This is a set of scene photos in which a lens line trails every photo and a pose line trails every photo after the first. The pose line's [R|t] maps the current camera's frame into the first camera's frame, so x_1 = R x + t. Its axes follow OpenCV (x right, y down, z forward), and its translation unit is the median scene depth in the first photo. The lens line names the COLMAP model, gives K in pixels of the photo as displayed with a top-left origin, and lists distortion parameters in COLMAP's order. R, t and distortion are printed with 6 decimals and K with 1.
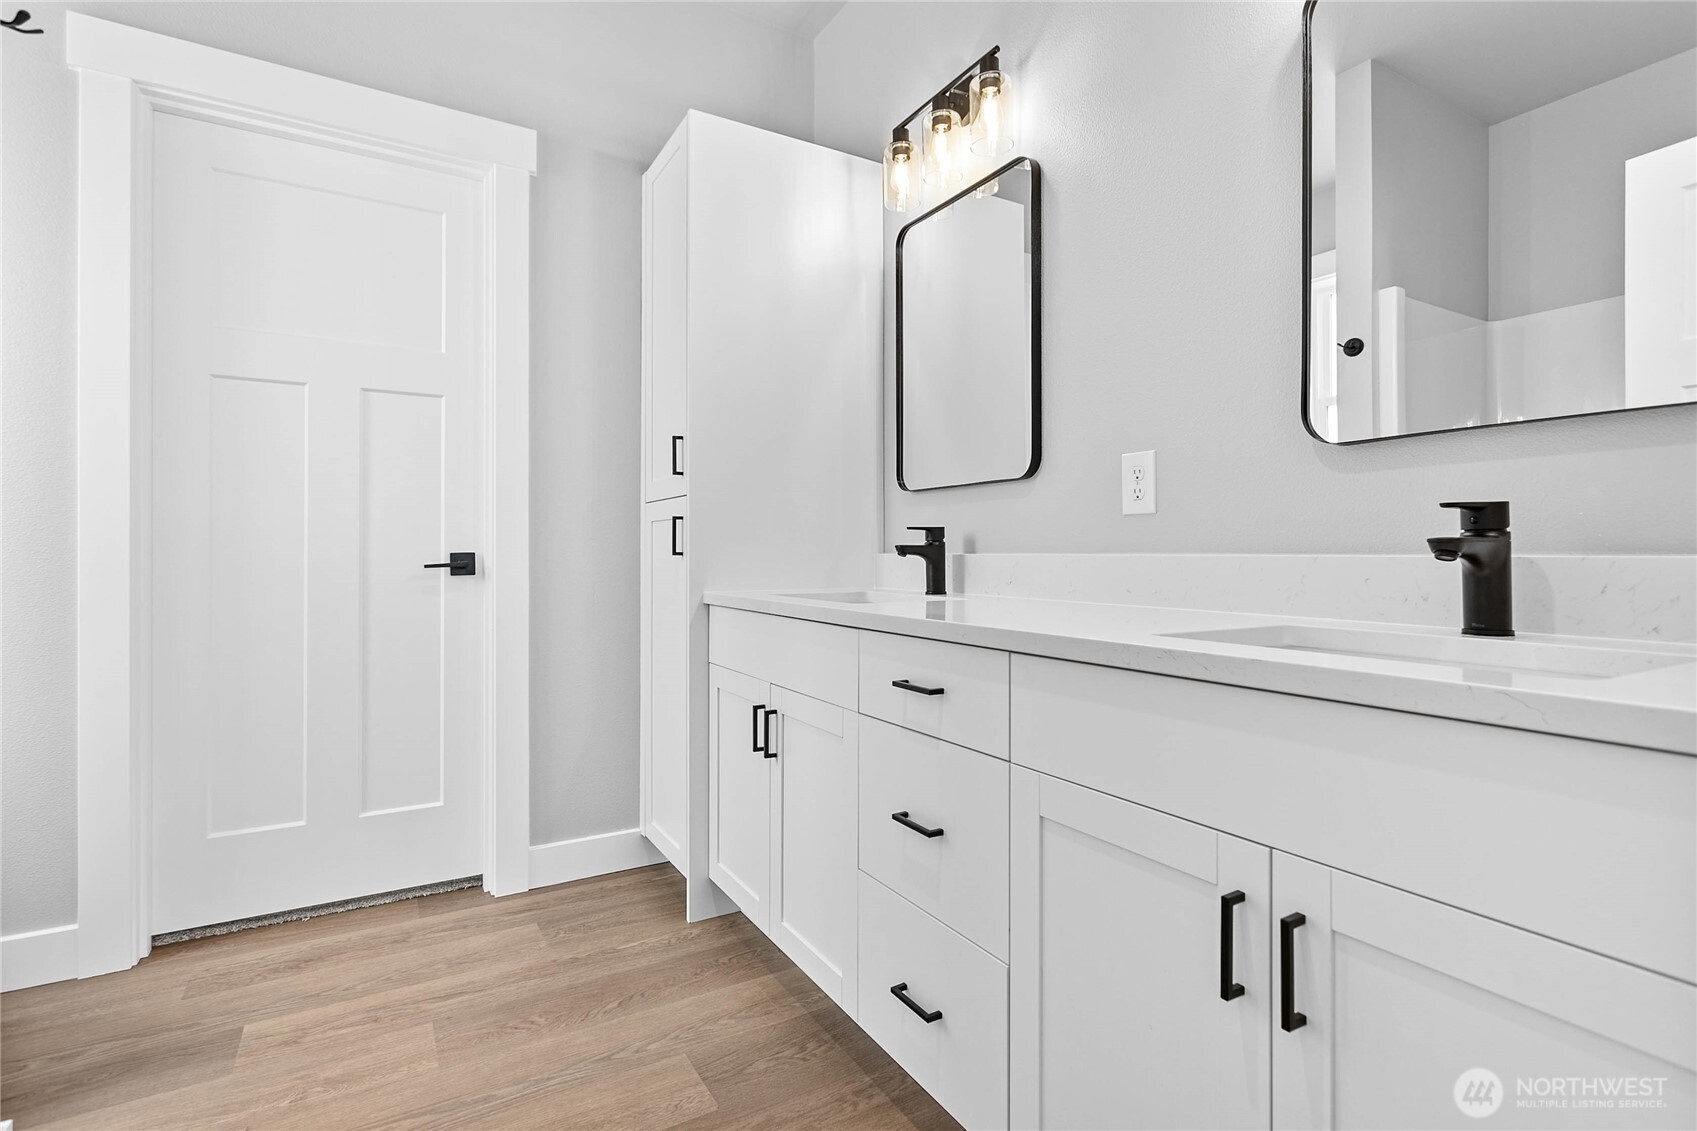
lens RADIAL K [[807.4, 0, 858.7], [0, 807.4, 553.9], [0, 0, 1]] dist [-0.000571, 0.001785]
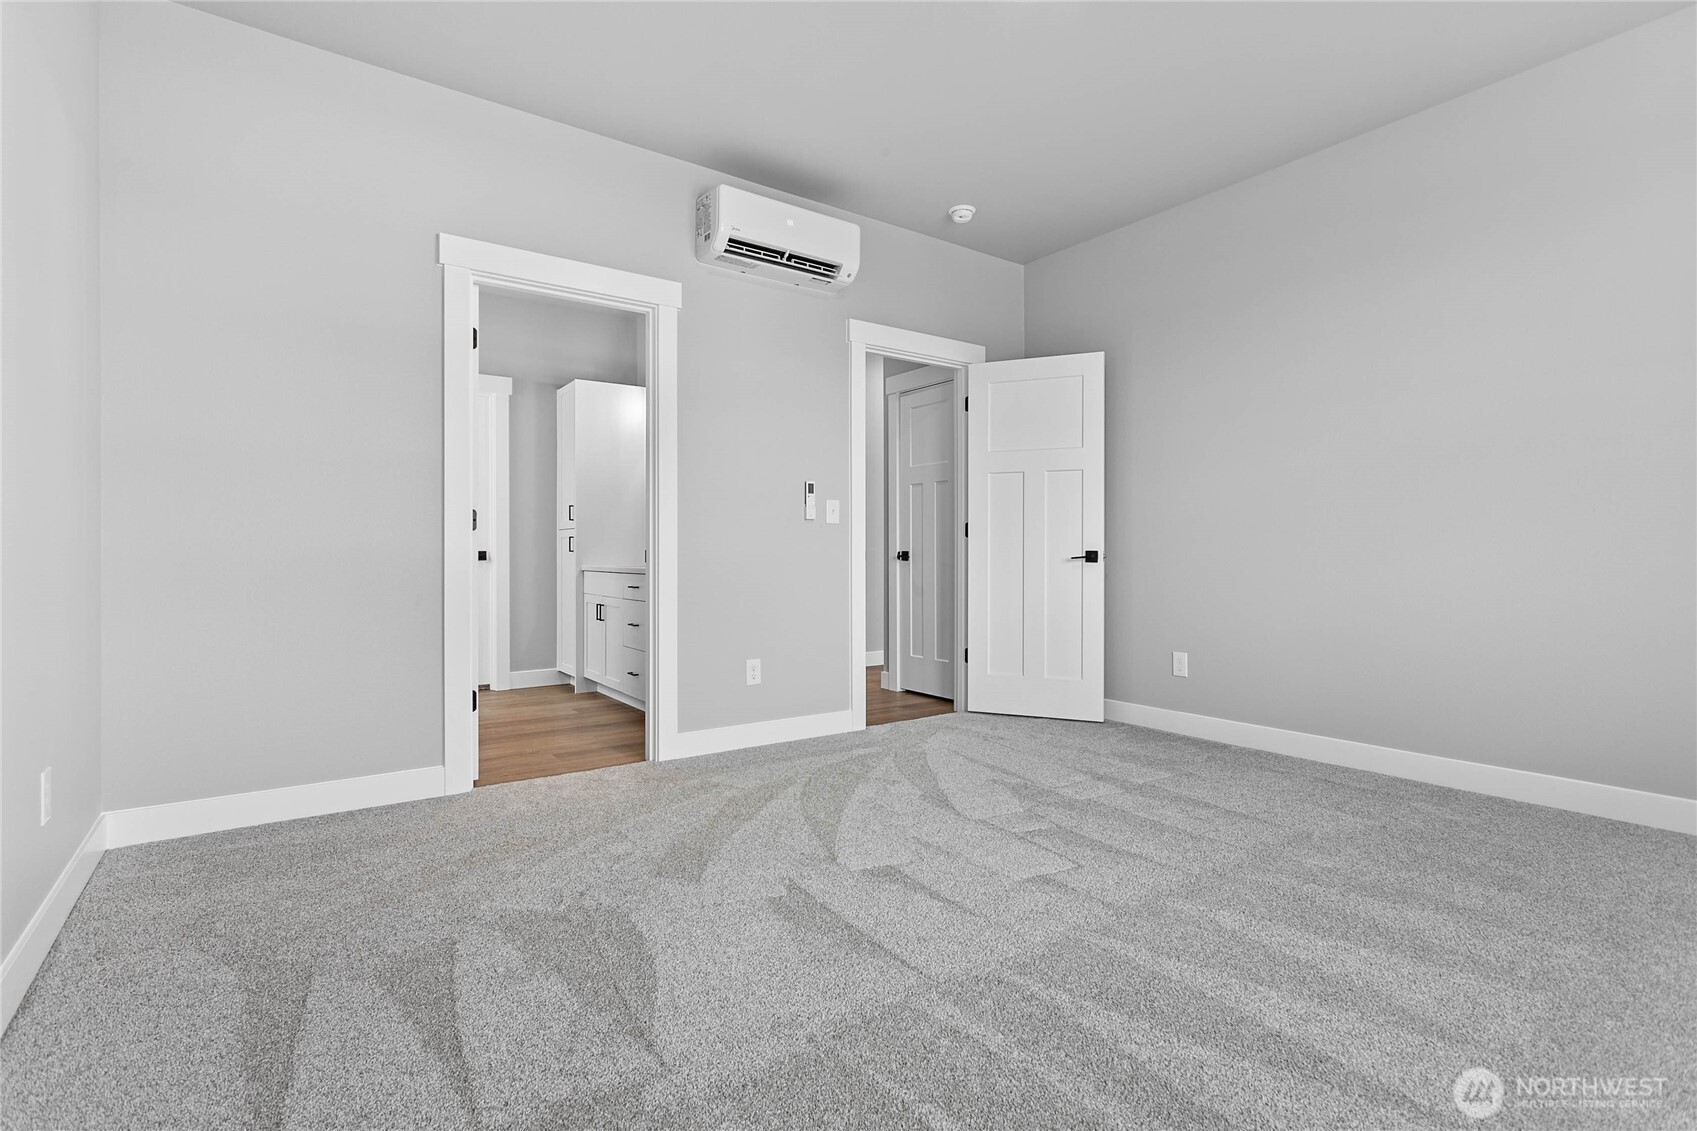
lens RADIAL K [[807.4, 0, 846.1], [0, 807.4, 556.3], [0, 0, 1]] dist [-0.000571, 0.001785]
pose [[0.996054, -0.002733, 0.088711, 0.524132], [0.002590, 0.999995, 0.001728, 0.017262], [-0.088715, -0.001491, 0.996056, -2.049567]]
